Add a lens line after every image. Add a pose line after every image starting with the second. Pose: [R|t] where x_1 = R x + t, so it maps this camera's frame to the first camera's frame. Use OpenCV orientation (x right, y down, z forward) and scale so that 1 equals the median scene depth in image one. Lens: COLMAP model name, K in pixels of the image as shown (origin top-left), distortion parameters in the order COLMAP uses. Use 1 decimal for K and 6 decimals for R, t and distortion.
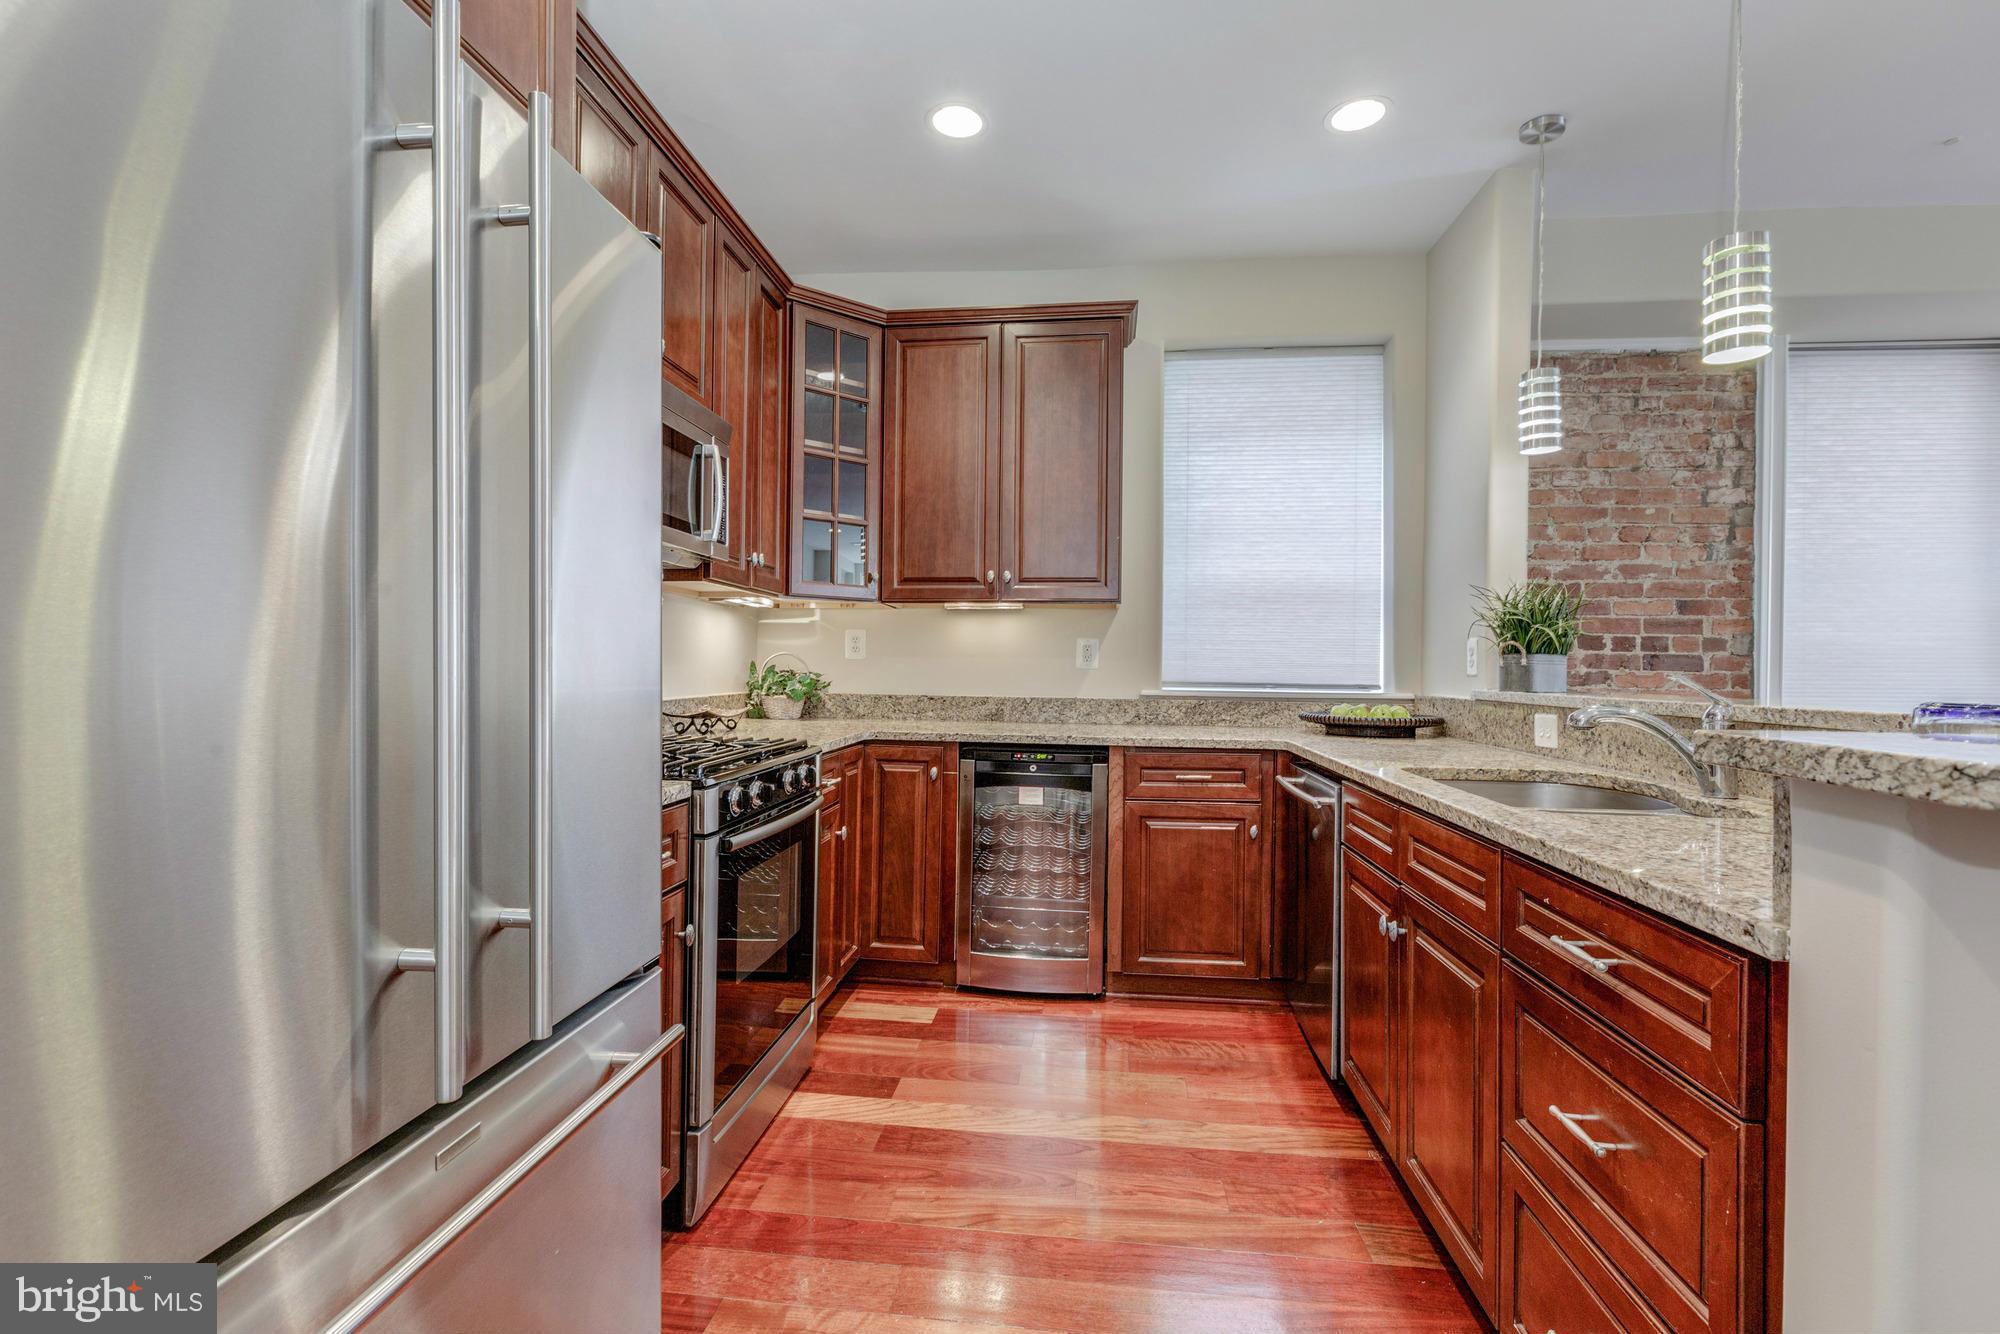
lens RADIAL K [[897.5, 0, 994.6], [0, 897.5, 668.1], [0, 0, 1]] dist [0.001181, 0.002329]
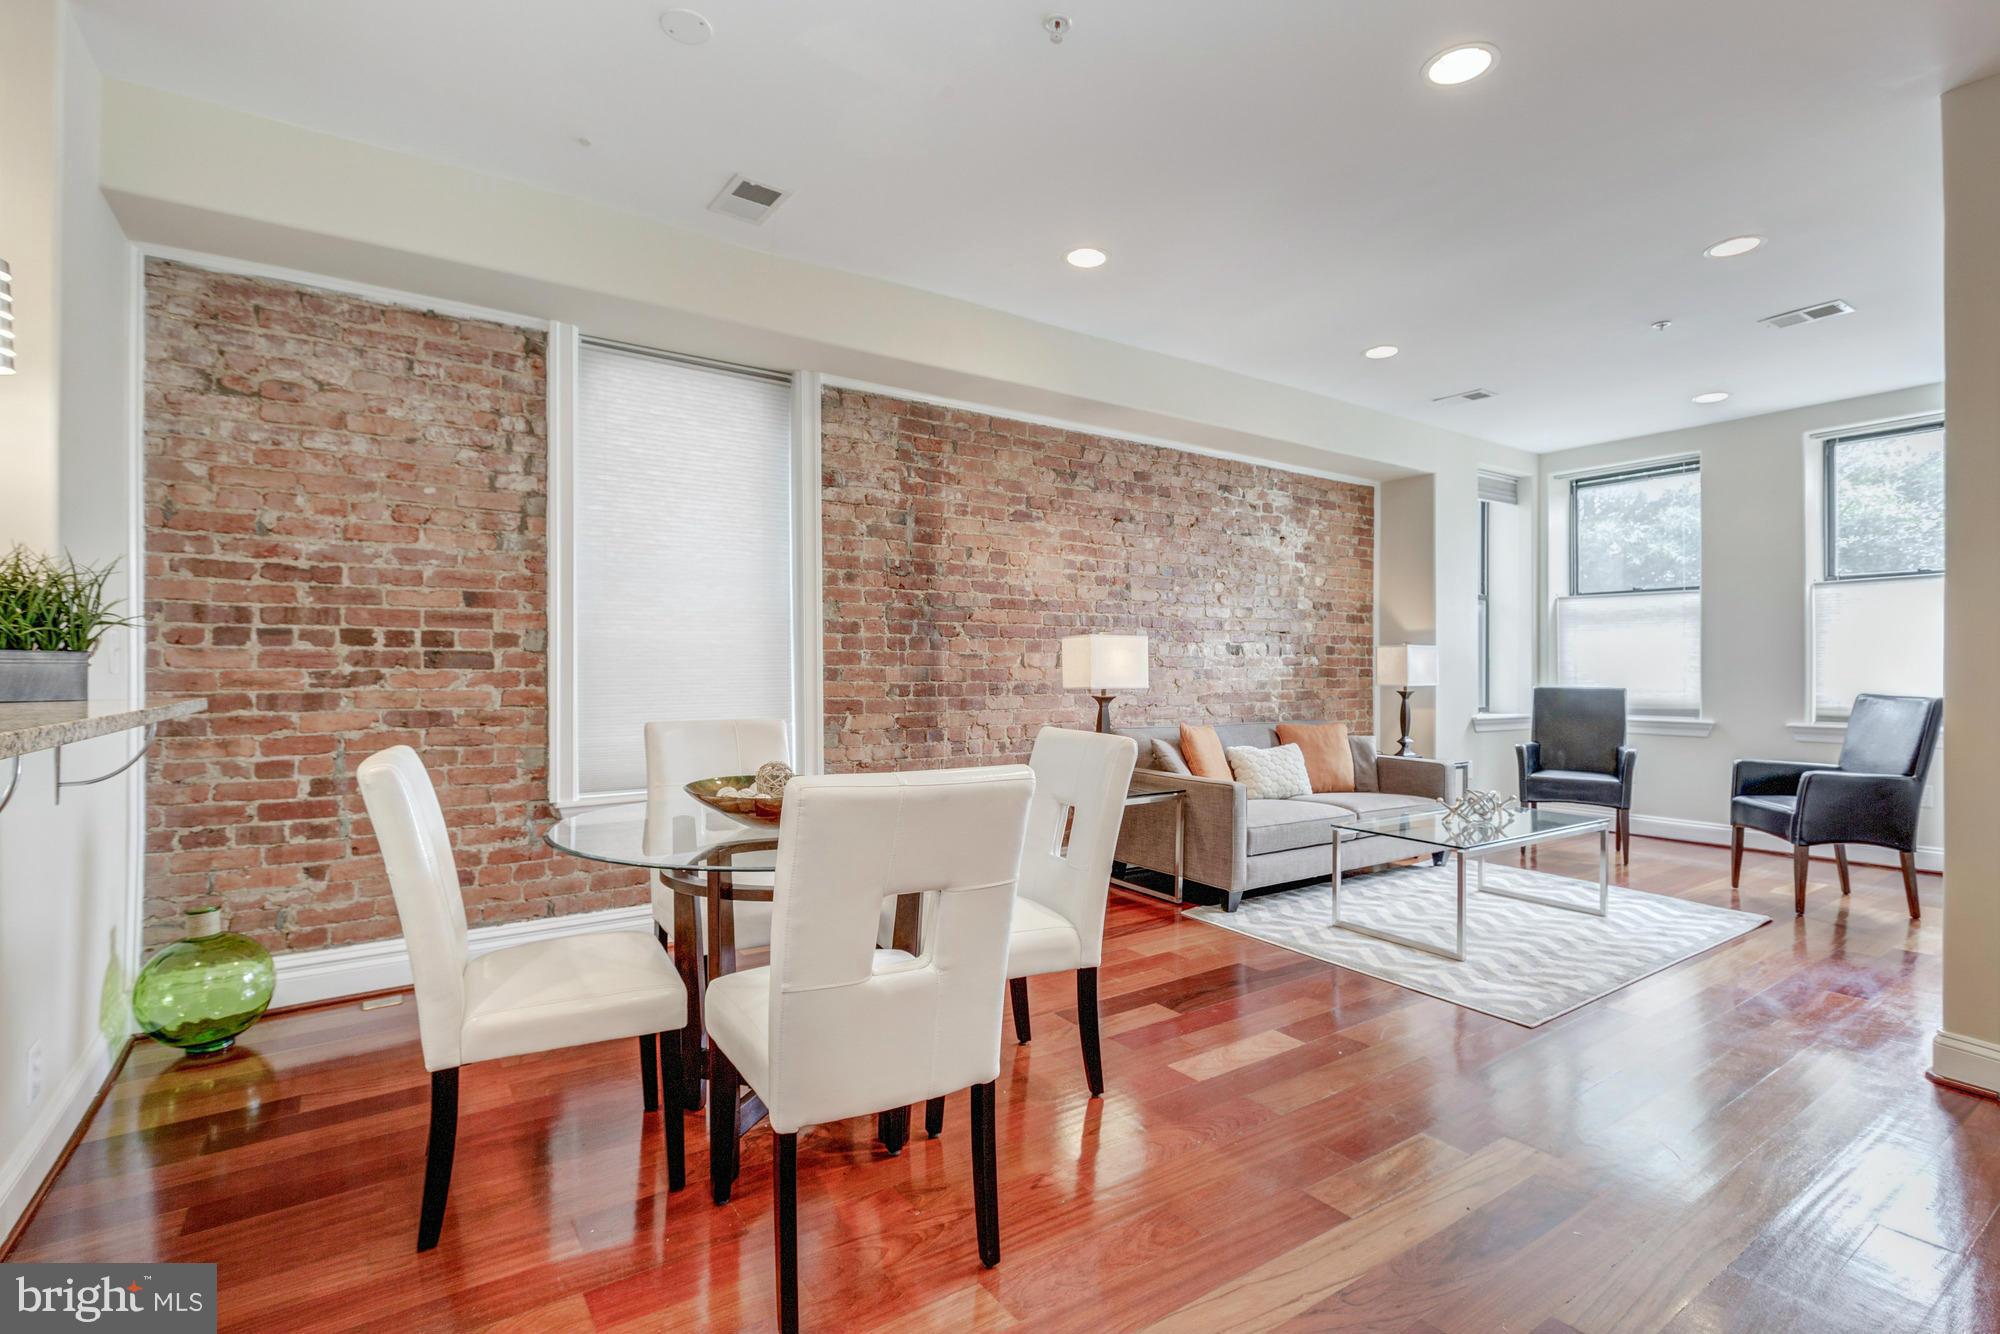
lens RADIAL K [[932.3, 0, 996.7], [0, 932.3, 666.5], [0, 0, 1]] dist [-0.004671, 0.001624]
pose [[0.758023, -0.012092, 0.652116, 0.599670], [0.011767, 0.999919, 0.004863, 0.002998], [-0.652122, 0.003987, 0.758104, -0.074517]]
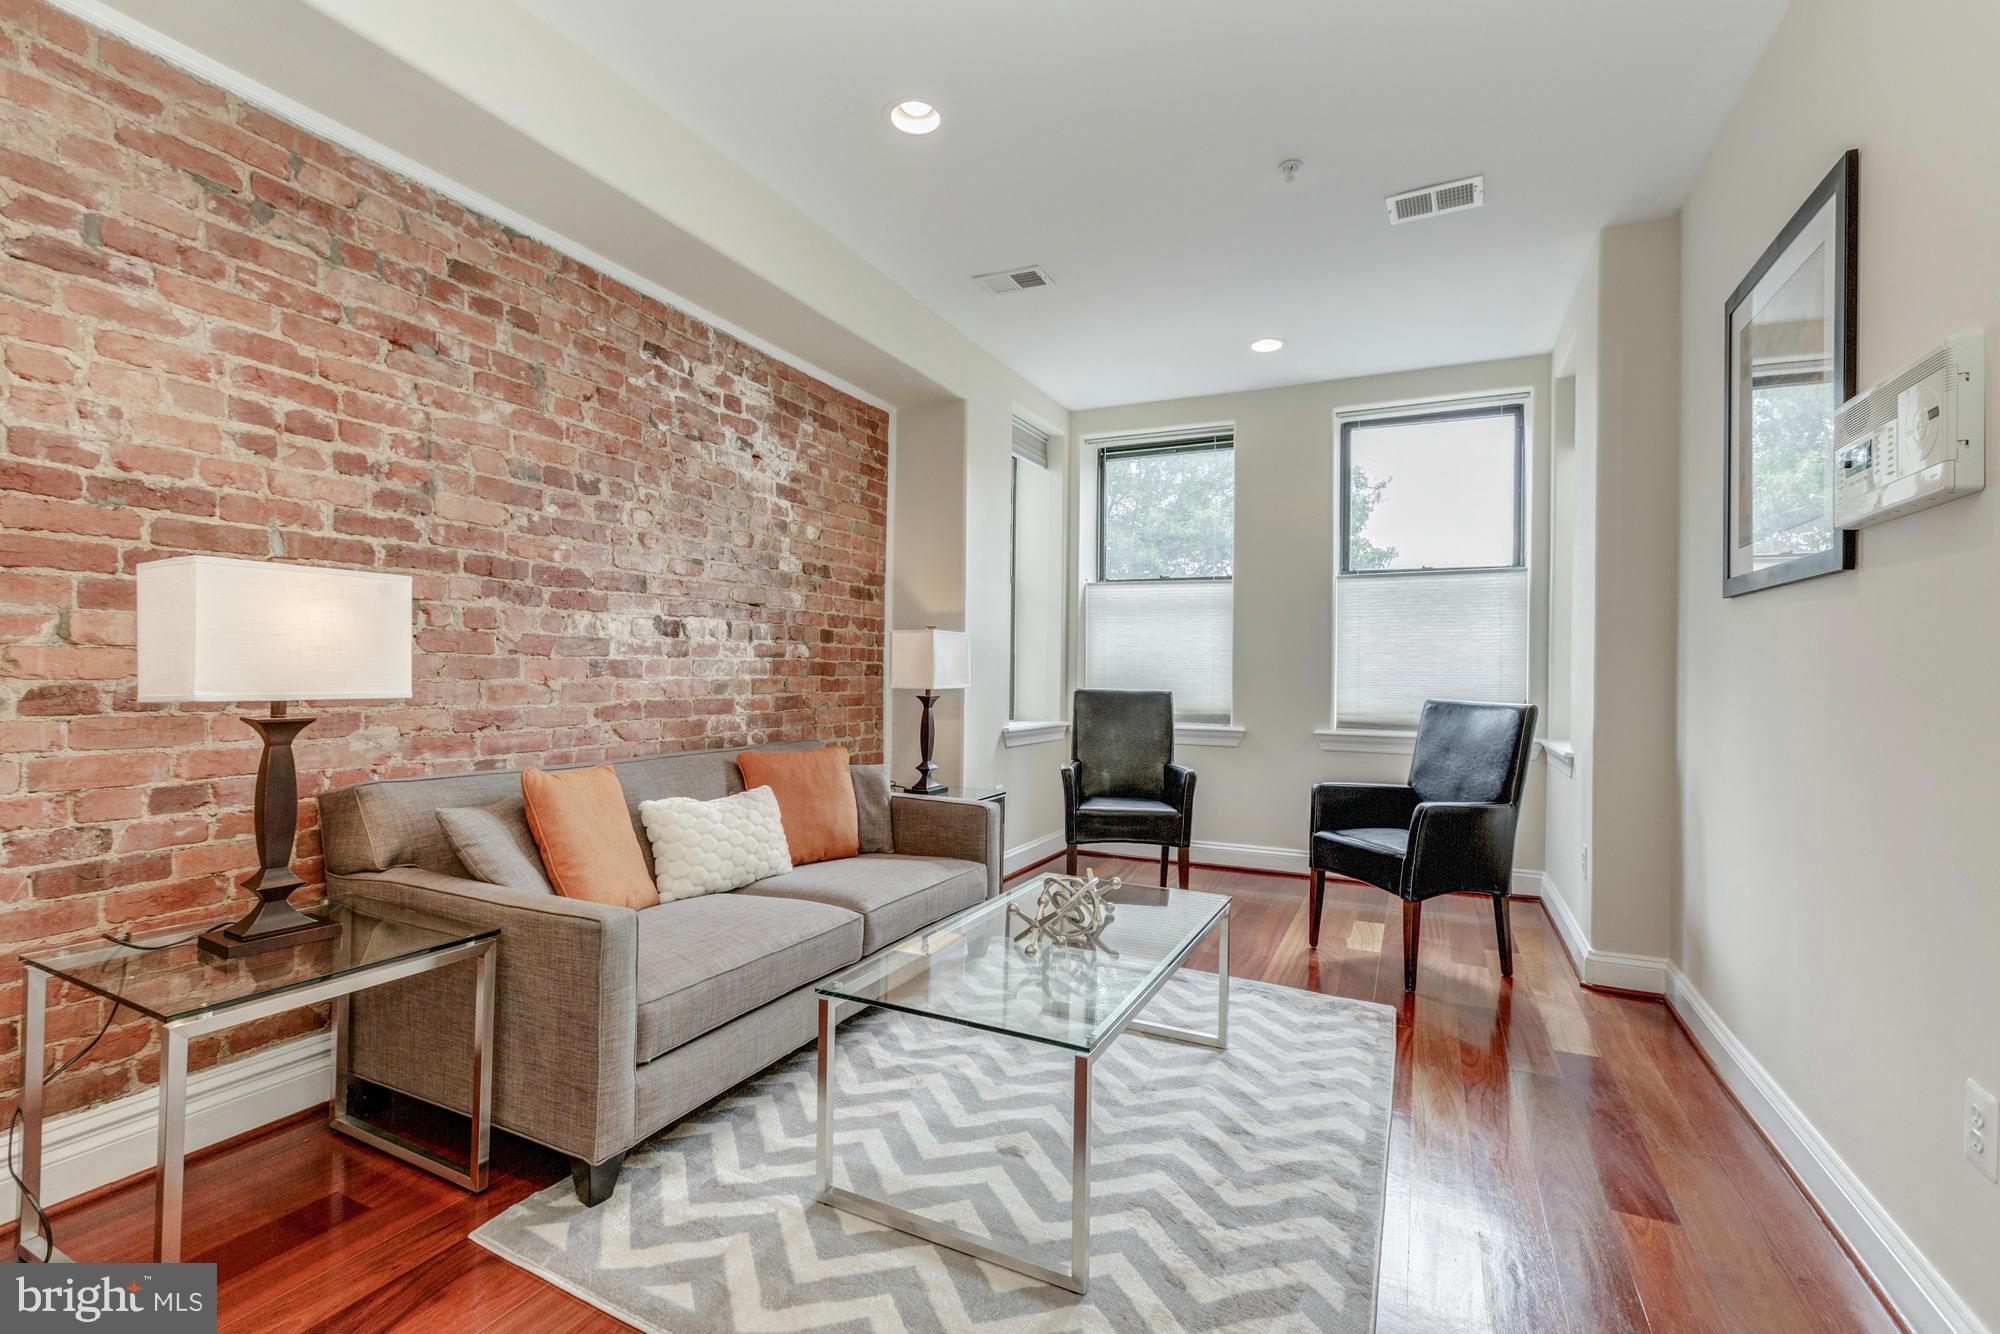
lens RADIAL K [[897.5, 0, 992.6], [0, 897.5, 664.9], [0, 0, 1]] dist [0.001181, 0.002329]
pose [[0.334239, -0.004616, 0.942477, 1.250223], [-0.004450, 0.999969, 0.006476, 0.017985], [-0.942478, -0.006359, 0.334208, 0.284511]]
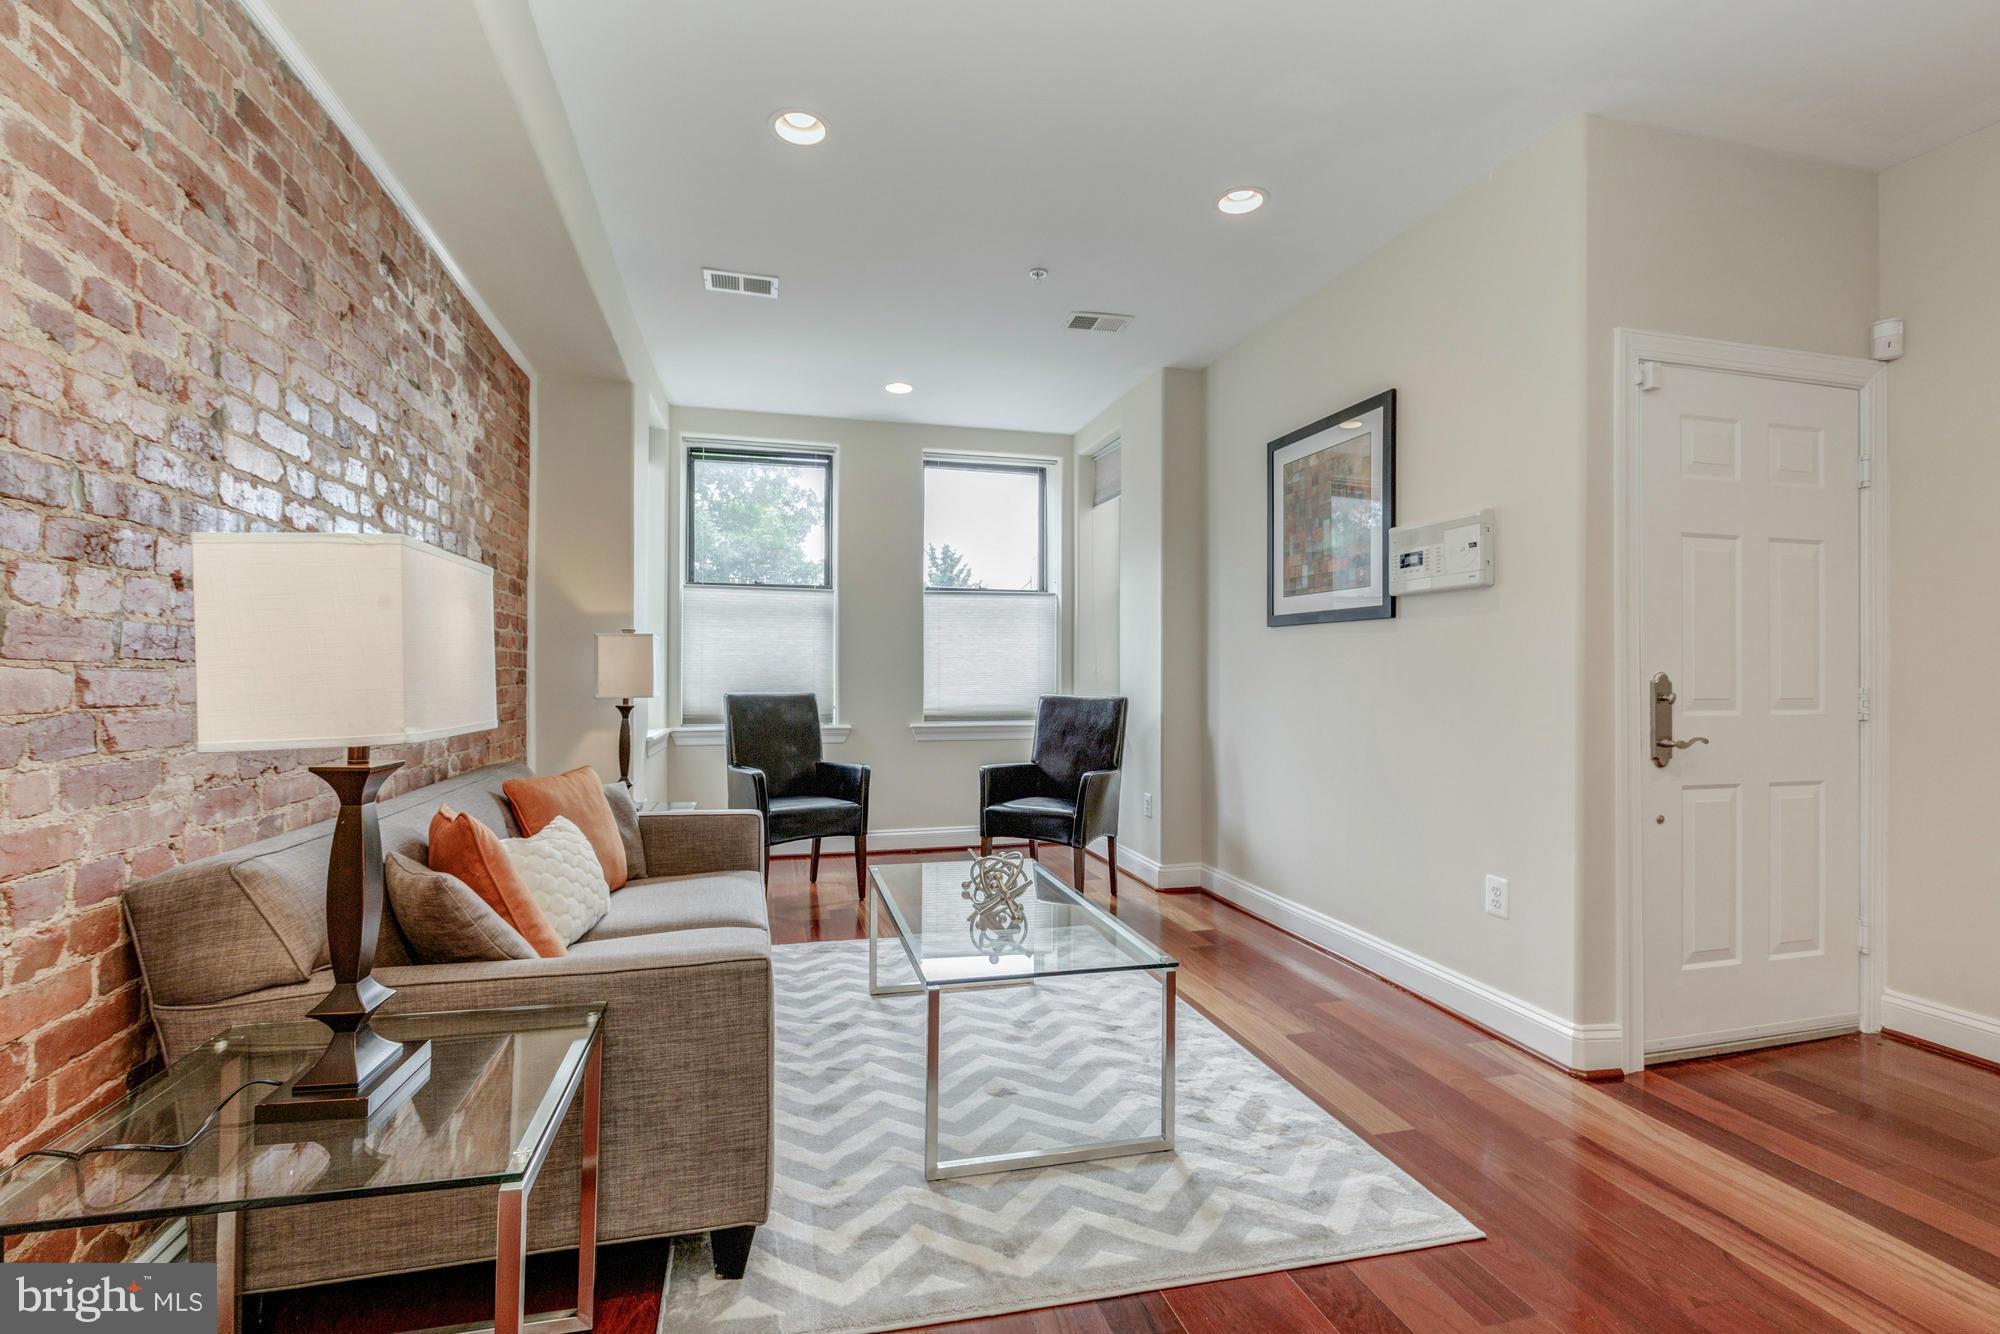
lens RADIAL K [[897.5, 0, 995.1], [0, 897.5, 663.6], [0, 0, 1]] dist [0.001181, 0.002329]
pose [[-0.360728, -0.003827, 0.932663, 1.168977], [-0.003461, 0.999990, 0.002765, 0.011525], [-0.932665, -0.002231, -0.360738, 0.750089]]
